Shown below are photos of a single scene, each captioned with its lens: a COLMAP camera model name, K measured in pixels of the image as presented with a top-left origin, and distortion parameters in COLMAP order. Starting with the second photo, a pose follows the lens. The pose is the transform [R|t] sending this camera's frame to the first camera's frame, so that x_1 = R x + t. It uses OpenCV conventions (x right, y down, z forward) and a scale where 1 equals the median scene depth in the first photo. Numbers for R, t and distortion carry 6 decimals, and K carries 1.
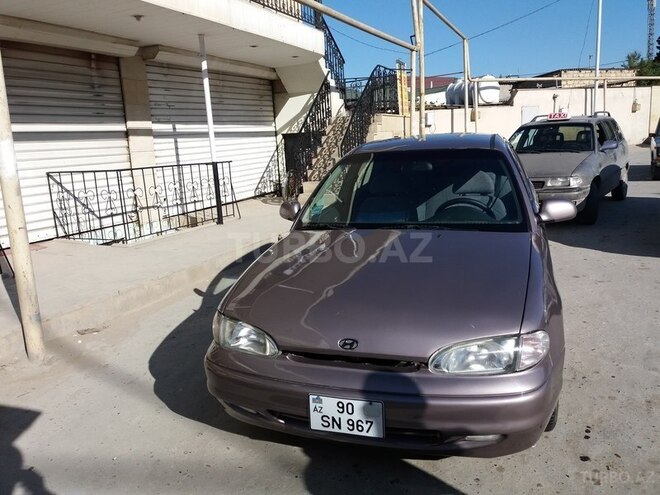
lens RADIAL K [[537.8, 0, 340.3], [0, 537.8, 252.0], [0, 0, 1]] dist [0.067992, -0.096984]
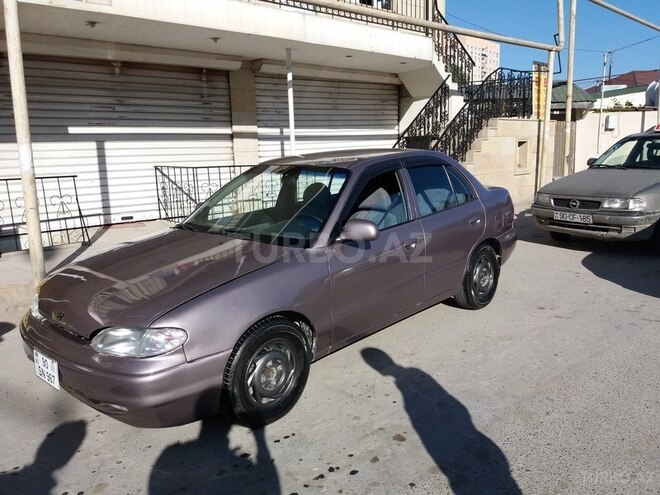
lens RADIAL K [[537.8, 0, 328.8], [0, 537.8, 250.4], [0, 0, 1]] dist [0.067992, -0.096984]
pose [[0.912772, 0.107179, -0.394156, 0.279743], [-0.107217, 0.993992, 0.021997, -0.019979], [0.394146, 0.022182, 0.918780, 0.016252]]
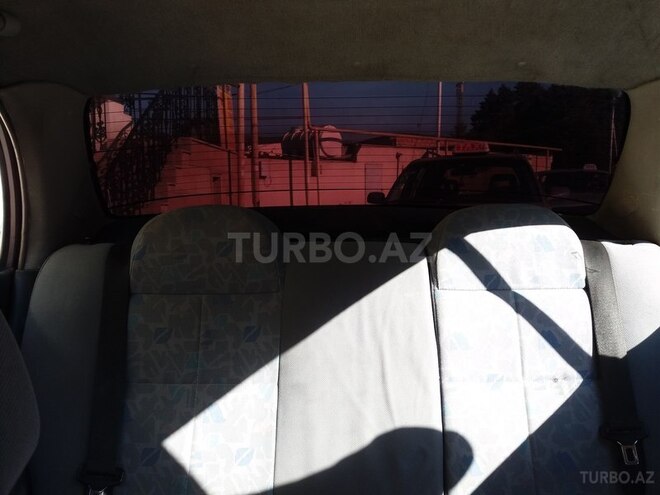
lens RADIAL K [[537.8, 0, 334.9], [0, 537.8, 250.7], [0, 0, 1]] dist [0.067992, -0.096984]
pose [[0.956620, 0.011402, 0.291117, 0.075080], [0.022847, 0.993221, -0.113974, -0.065835], [-0.290443, 0.115681, 0.949874, 0.493315]]
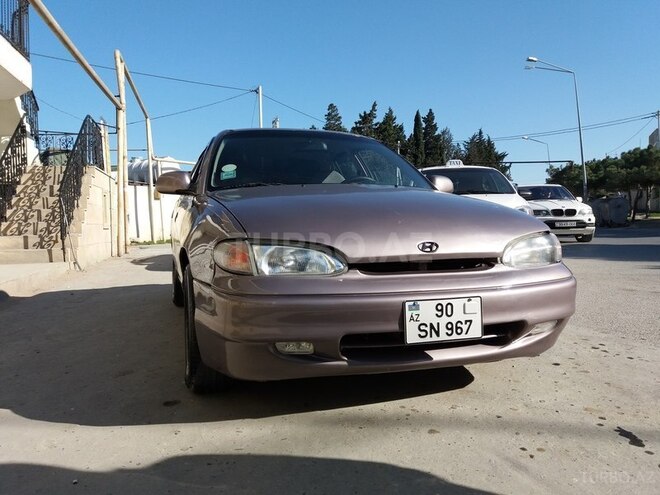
lens RADIAL K [[537.8, 0, 334.8], [0, 537.8, 249.1], [0, 0, 1]] dist [0.067992, -0.096984]
pose [[0.811431, 0.011978, 0.584326, -0.170747], [0.095673, 0.983581, -0.153021, 0.078325], [-0.576565, 0.180070, 0.796962, 0.091884]]
